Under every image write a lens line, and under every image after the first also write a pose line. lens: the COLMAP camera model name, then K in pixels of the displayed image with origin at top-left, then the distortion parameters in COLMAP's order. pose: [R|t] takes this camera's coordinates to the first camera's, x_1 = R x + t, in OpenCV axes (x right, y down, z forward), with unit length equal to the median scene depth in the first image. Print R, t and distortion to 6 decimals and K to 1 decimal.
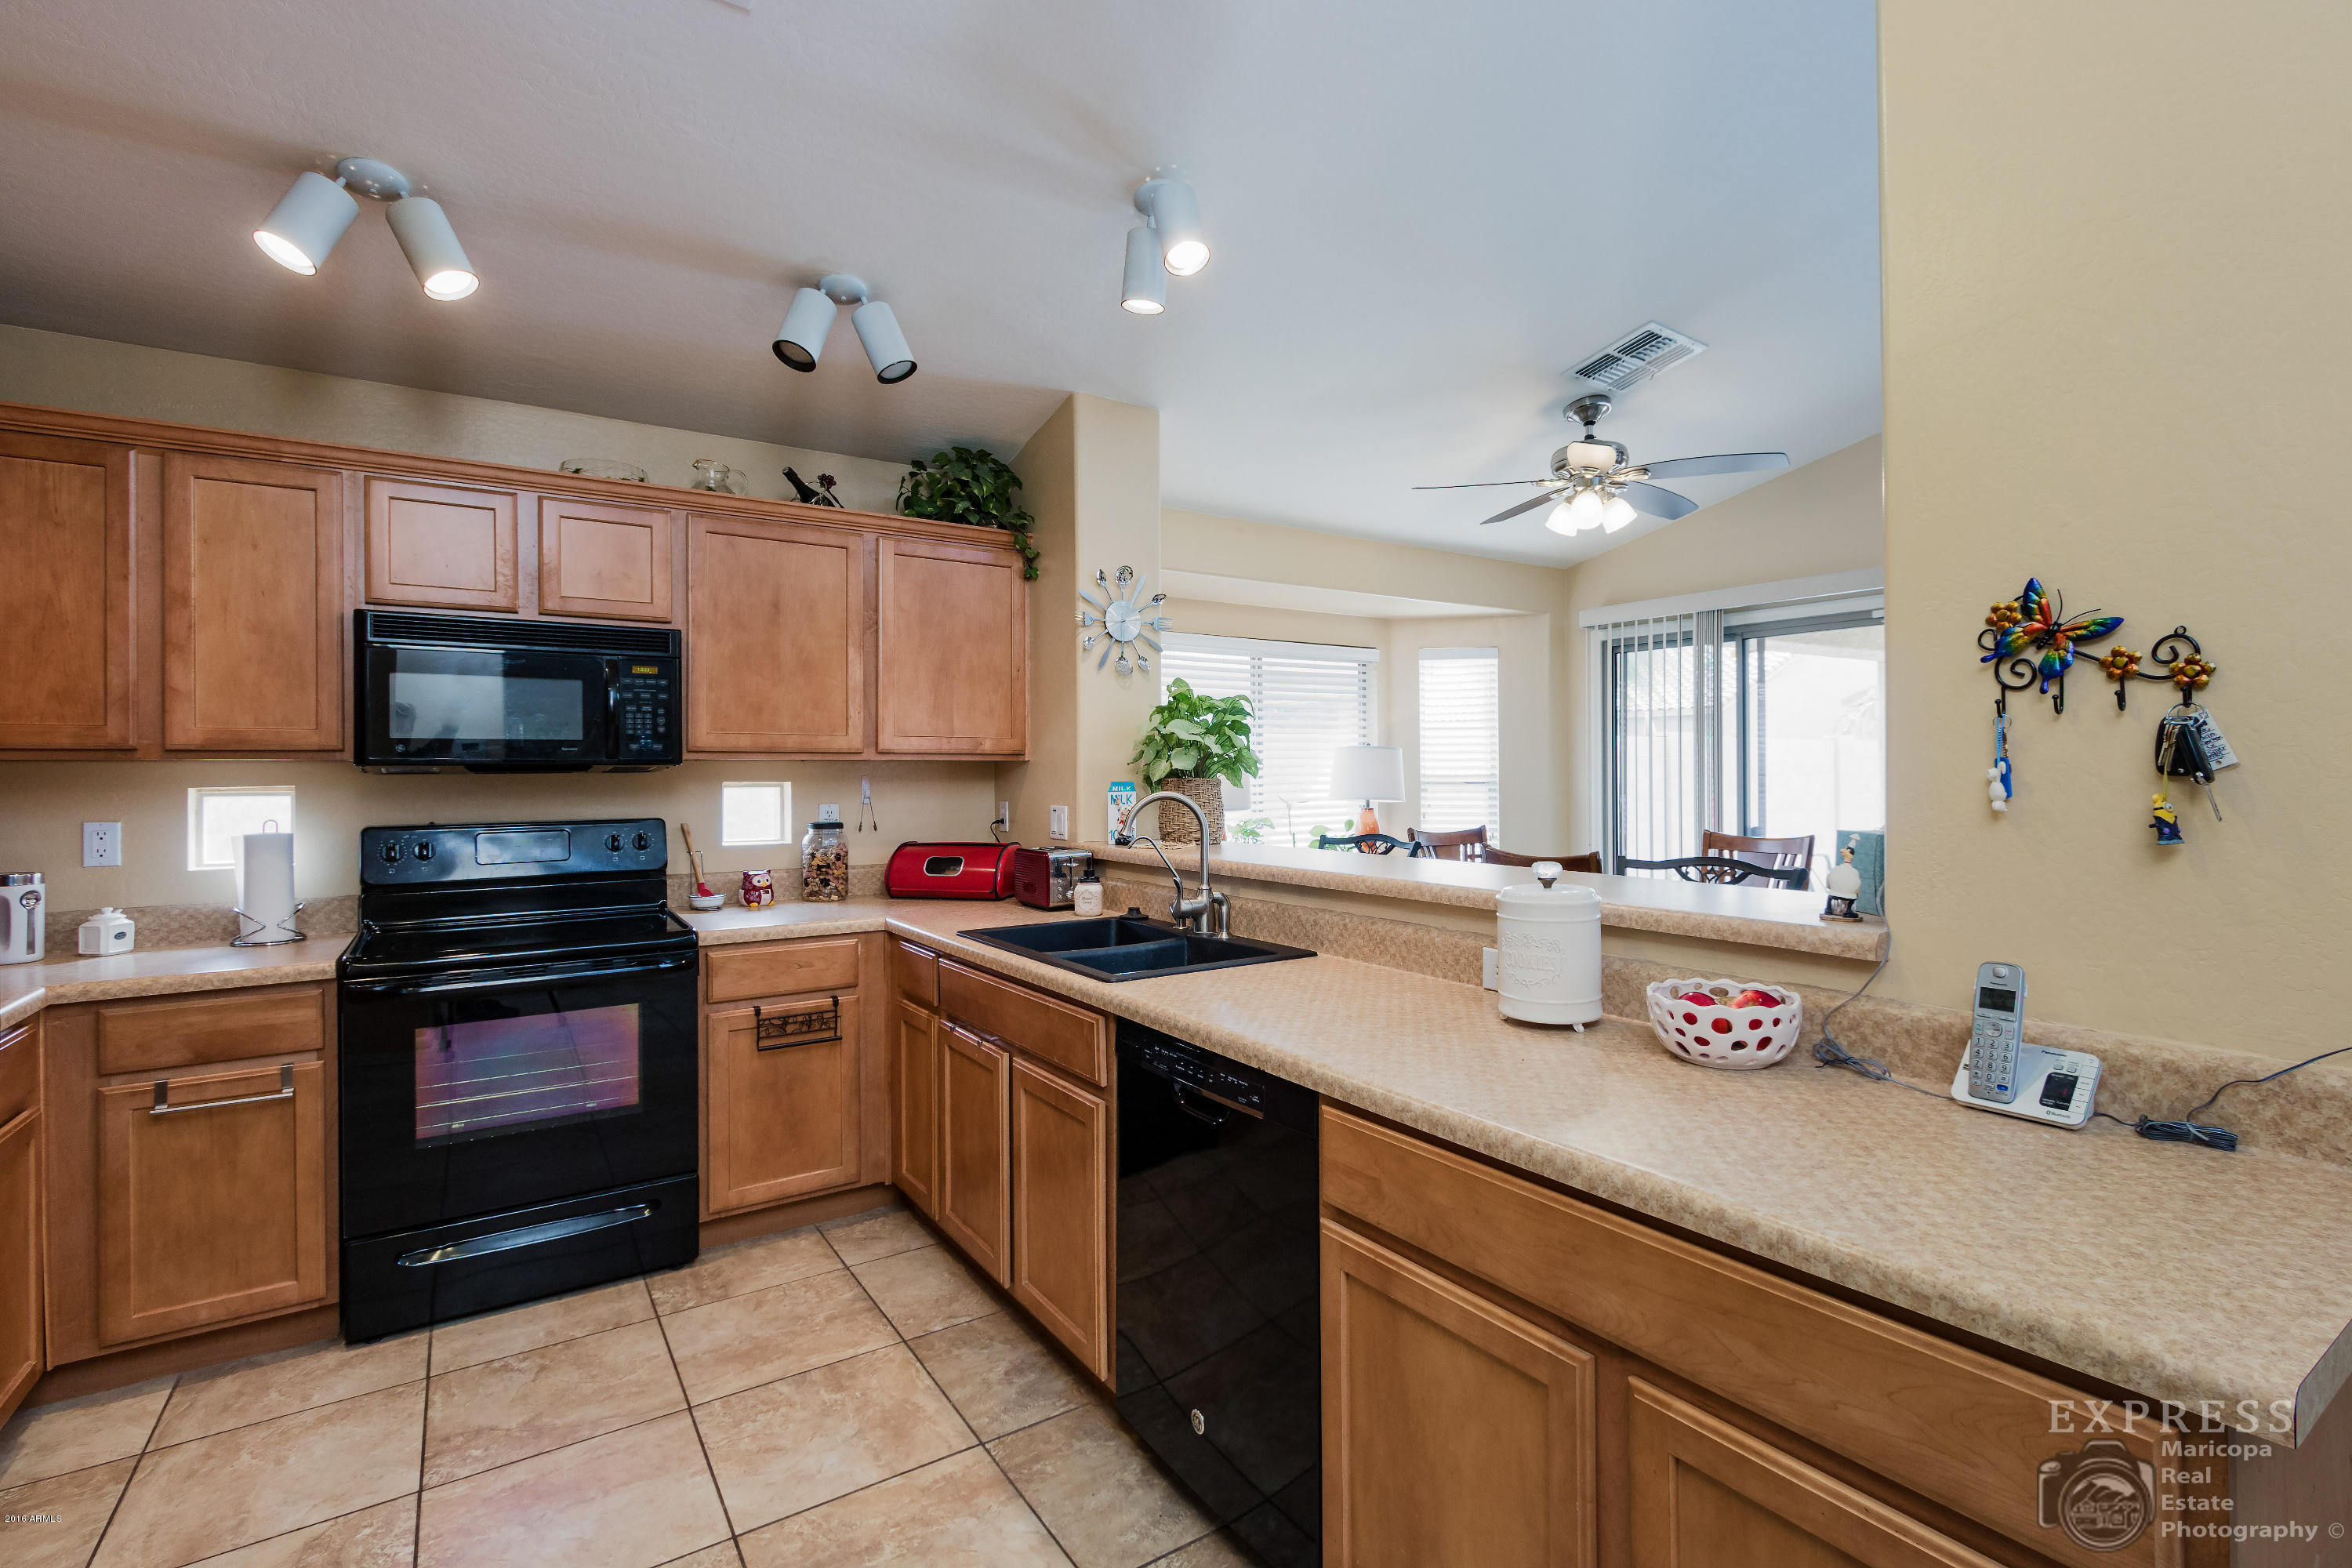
lens RADIAL K [[1076.4, 0, 1185.3], [0, 1076.4, 766.6], [0, 0, 1]] dist [0.001760, 0.000756]
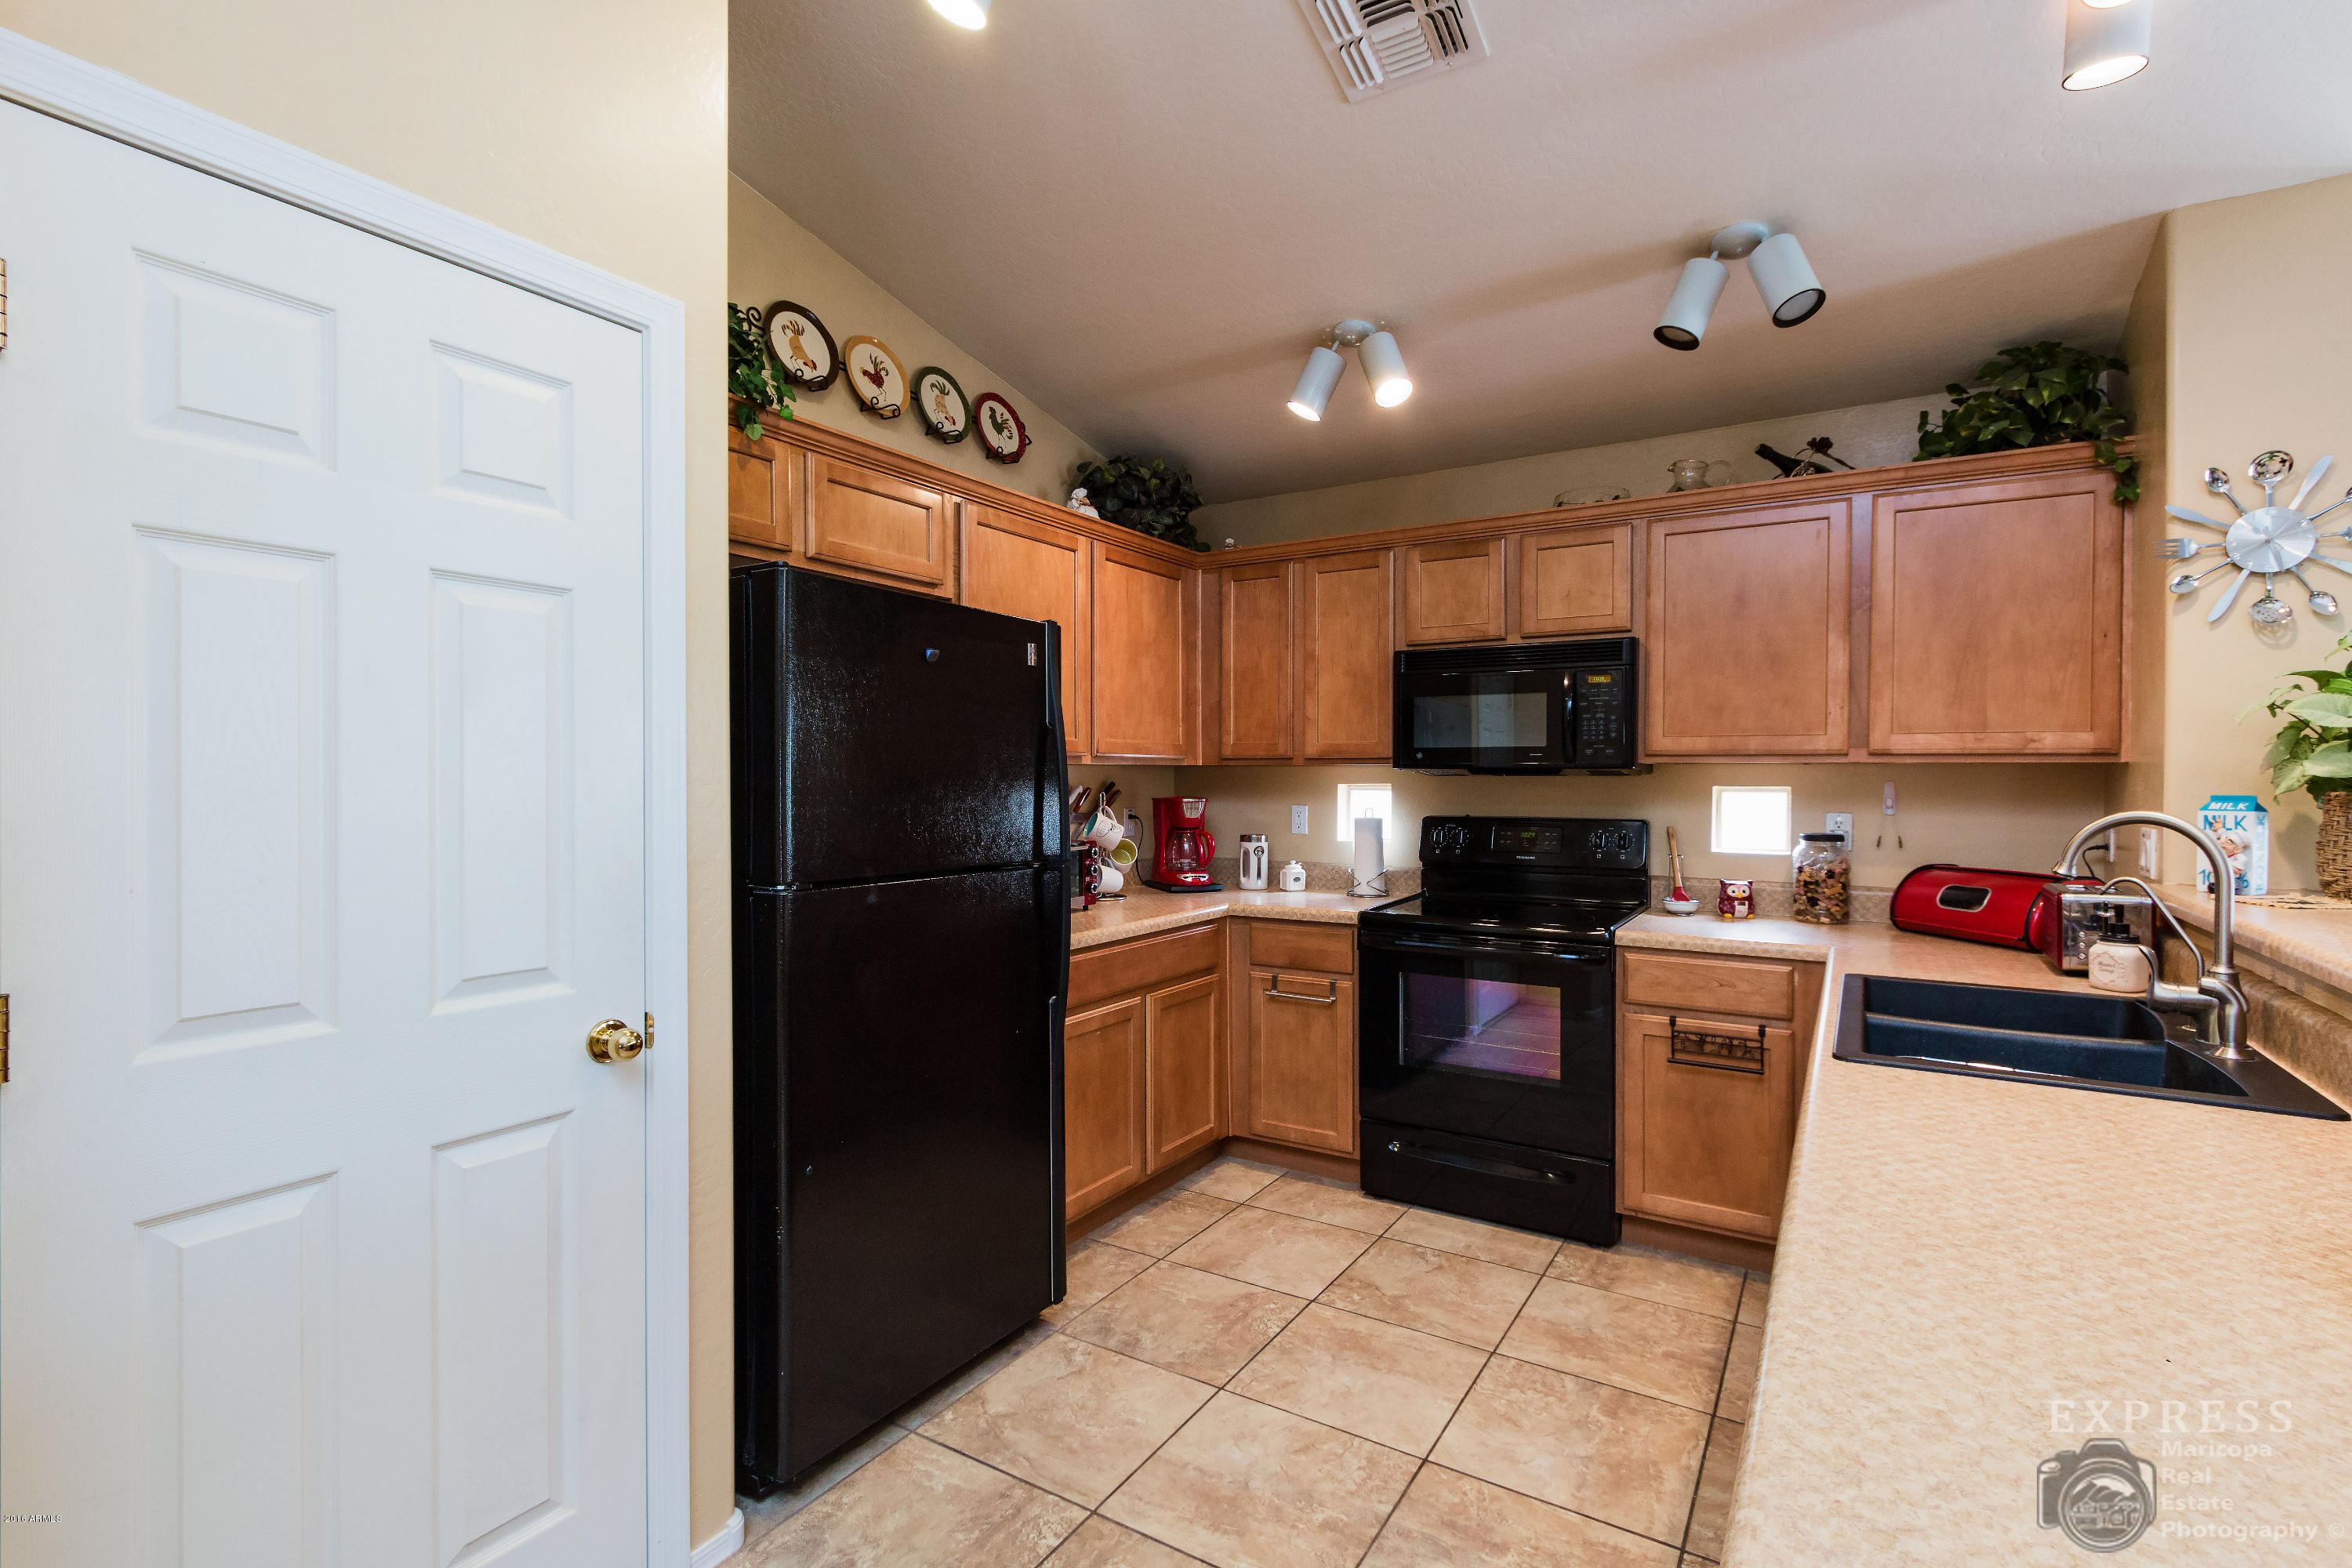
lens RADIAL K [[1076.4, 0, 1187.3], [0, 1076.4, 784.8], [0, 0, 1]] dist [0.001760, 0.000756]
pose [[0.413315, 0.014940, -0.910465, 0.333503], [-0.000831, 0.999871, 0.016030, -0.002613], [0.910588, -0.005869, 0.413274, 0.216494]]
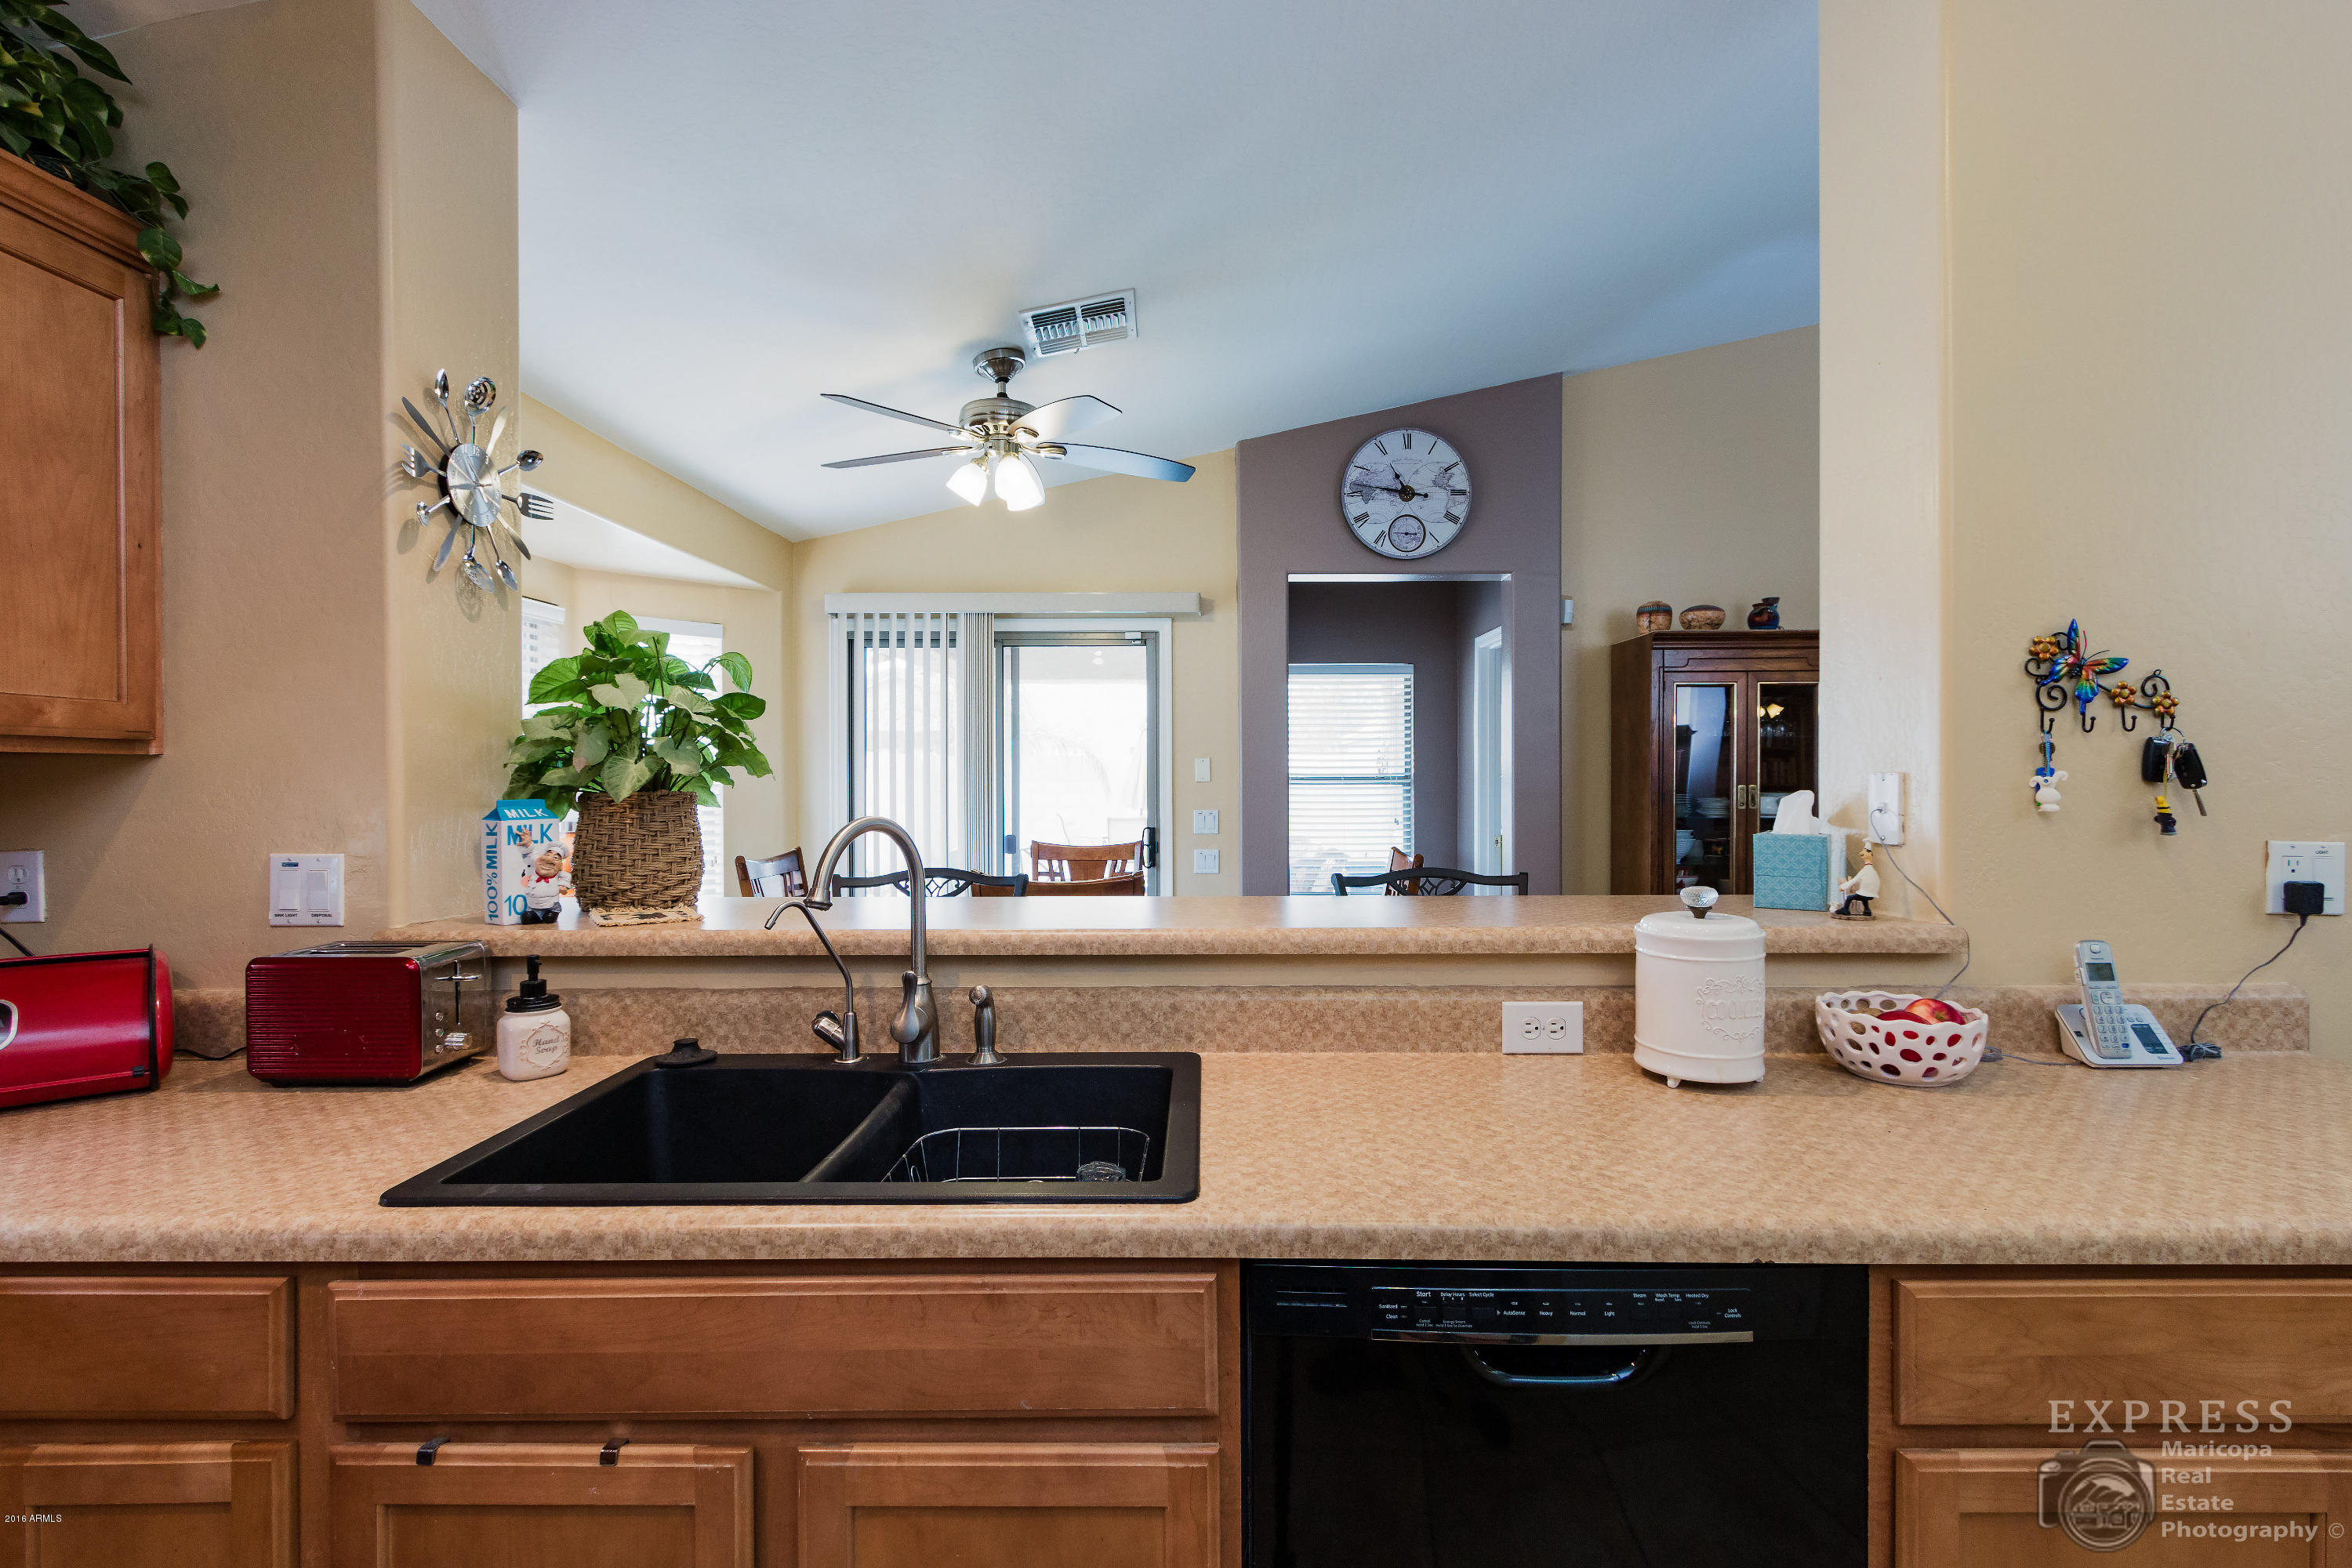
lens RADIAL K [[1076.4, 0, 1176.8], [0, 1076.4, 783.5], [0, 0, 1]] dist [0.001760, 0.000756]
pose [[0.561414, -0.002995, 0.827530, -0.384482], [-0.003008, 0.999979, 0.005660, 0.002772], [-0.827530, -0.005666, 0.561393, 0.570064]]
